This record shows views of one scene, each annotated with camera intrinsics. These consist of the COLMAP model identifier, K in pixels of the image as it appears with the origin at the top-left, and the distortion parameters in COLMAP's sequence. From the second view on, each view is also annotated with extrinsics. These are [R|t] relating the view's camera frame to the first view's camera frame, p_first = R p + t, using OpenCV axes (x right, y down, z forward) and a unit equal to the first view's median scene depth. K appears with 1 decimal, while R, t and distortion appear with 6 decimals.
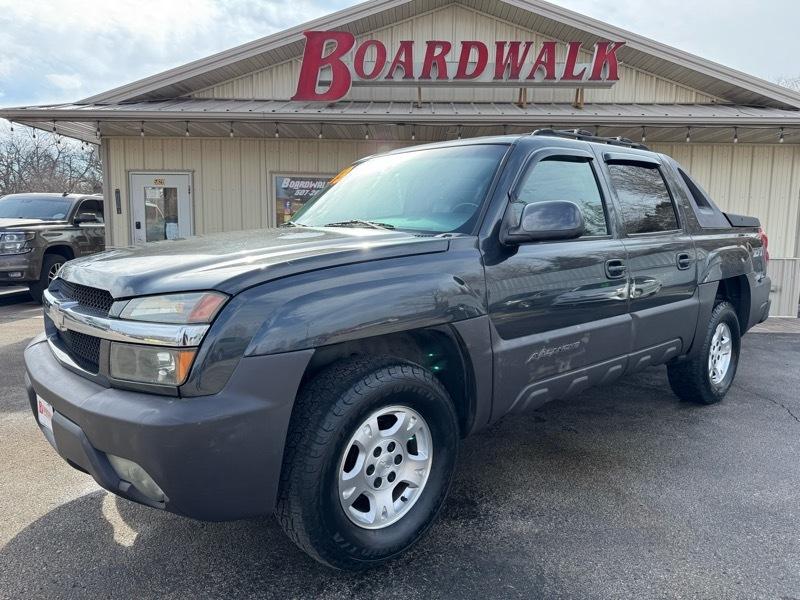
lens RADIAL K [[559.2, 0, 400.2], [0, 559.2, 301.8], [0, 0, 1]] dist [0.015387, -0.026361]
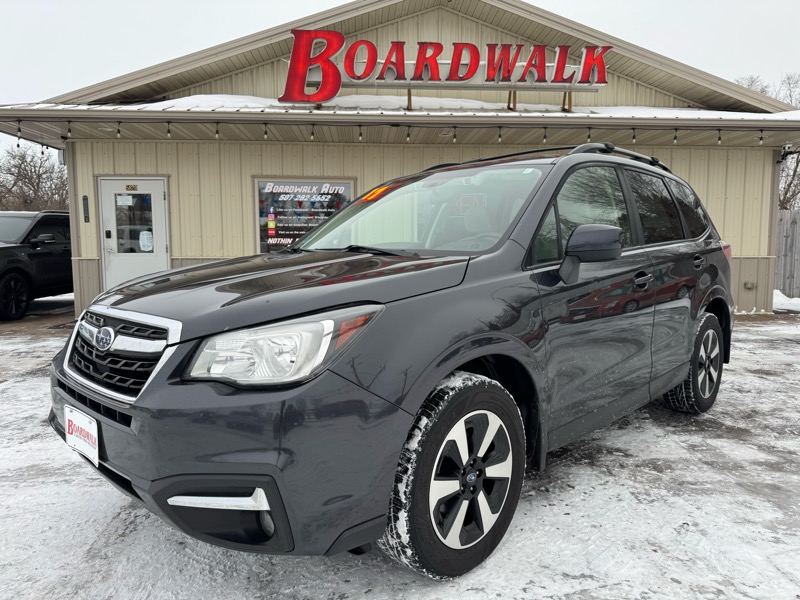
lens RADIAL K [[559.2, 0, 396.4], [0, 559.2, 303.2], [0, 0, 1]] dist [0.015387, -0.026361]
pose [[0.995333, -0.025476, 0.093077, -0.092326], [0.027340, 0.999449, -0.018801, 0.010259], [-0.092547, 0.021258, 0.995481, 0.033271]]
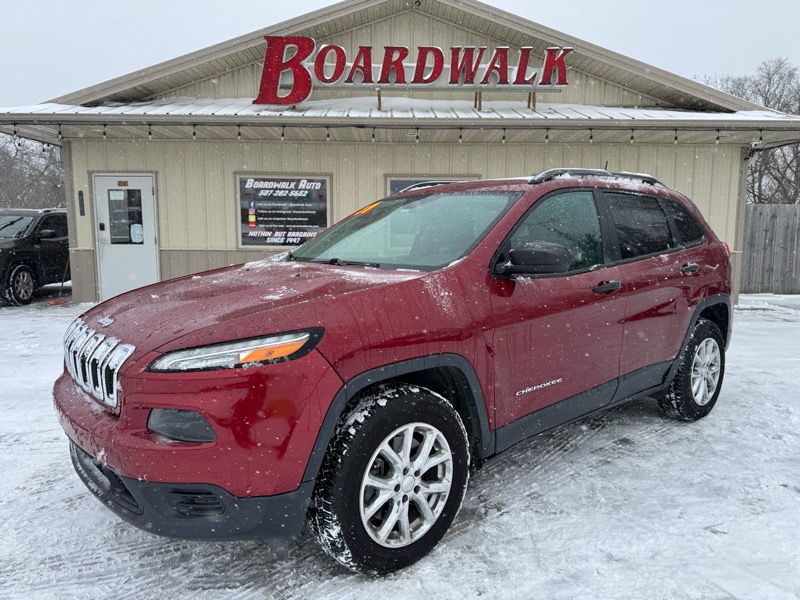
lens RADIAL K [[559.2, 0, 400.1], [0, 559.2, 299.4], [0, 0, 1]] dist [0.015387, -0.026361]
pose [[0.998579, -0.016391, 0.050709, 0.015335], [0.016219, 0.999861, 0.003795, -0.001797], [-0.050764, -0.002967, 0.998706, -0.036476]]
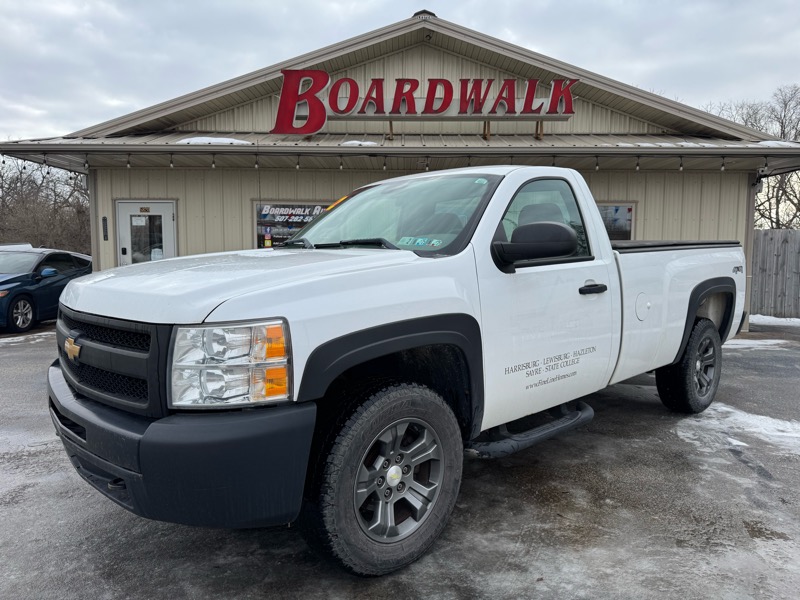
lens RADIAL K [[559.2, 0, 400.9], [0, 559.2, 304.0], [0, 0, 1]] dist [0.015387, -0.026361]
pose [[0.999644, -0.011556, 0.024041, 0.025117], [0.012352, 0.999371, -0.033237, 0.003270], [-0.023641, 0.033522, 0.999158, -0.060678]]
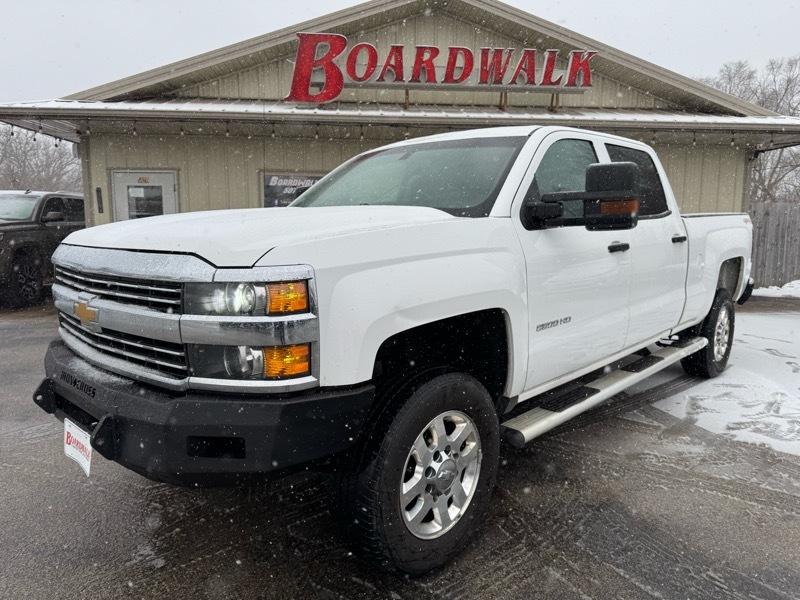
lens RADIAL K [[559.2, 0, 398.7], [0, 559.2, 303.0], [0, 0, 1]] dist [0.015387, -0.026361]
pose [[0.993307, -0.025662, 0.112615, -0.112992], [0.023839, 0.999562, 0.017508, -0.004646], [-0.113015, -0.014707, 0.993484, -0.042599]]
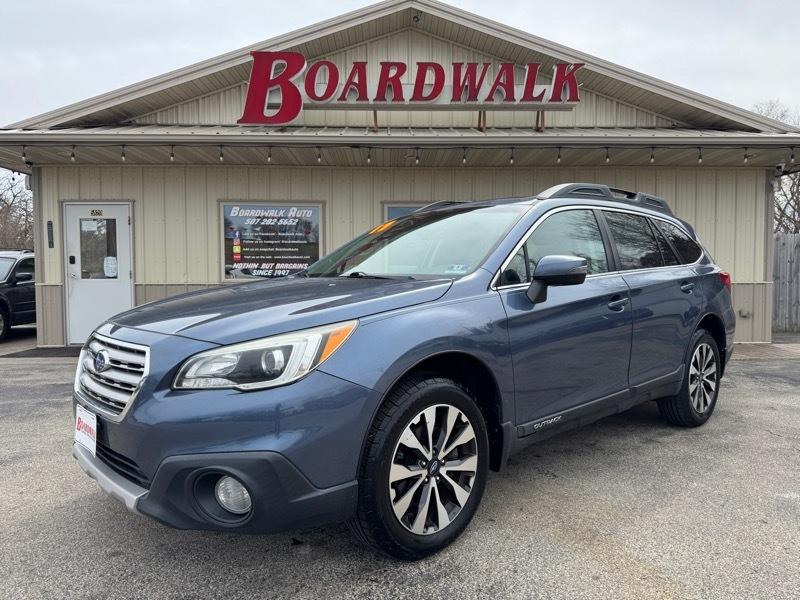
lens RADIAL K [[559.2, 0, 400.3], [0, 559.2, 303.0], [0, 0, 1]] dist [0.015387, -0.026361]
pose [[0.998307, -0.019966, 0.054633, 0.019652], [0.023767, 0.997276, -0.069829, 0.012589], [-0.053090, 0.071009, 0.996062, 0.072438]]
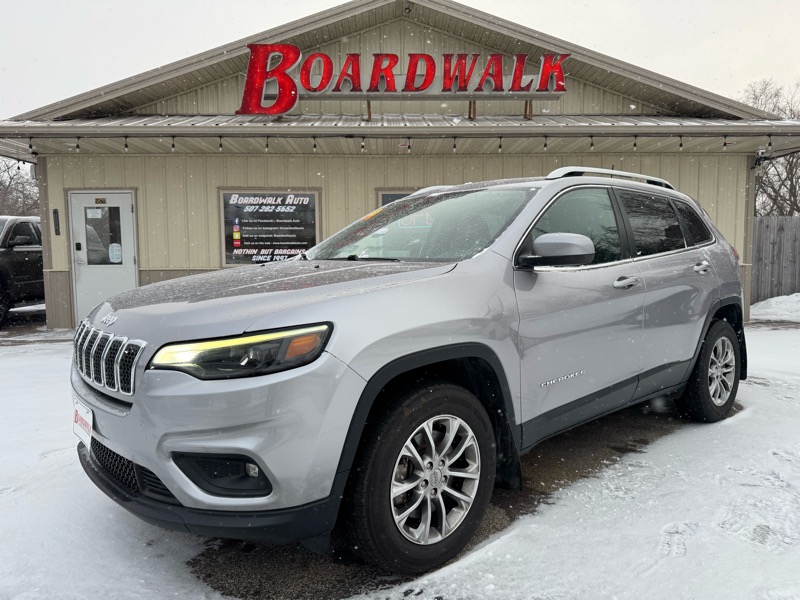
lens RADIAL K [[559.2, 0, 400.3], [0, 559.2, 303.4], [0, 0, 1]] dist [0.015387, -0.026361]
pose [[0.998037, -0.027475, 0.056277, 0.026251], [0.029386, 0.999009, -0.033415, 0.009284], [-0.055303, 0.035004, 0.997856, 0.025686]]
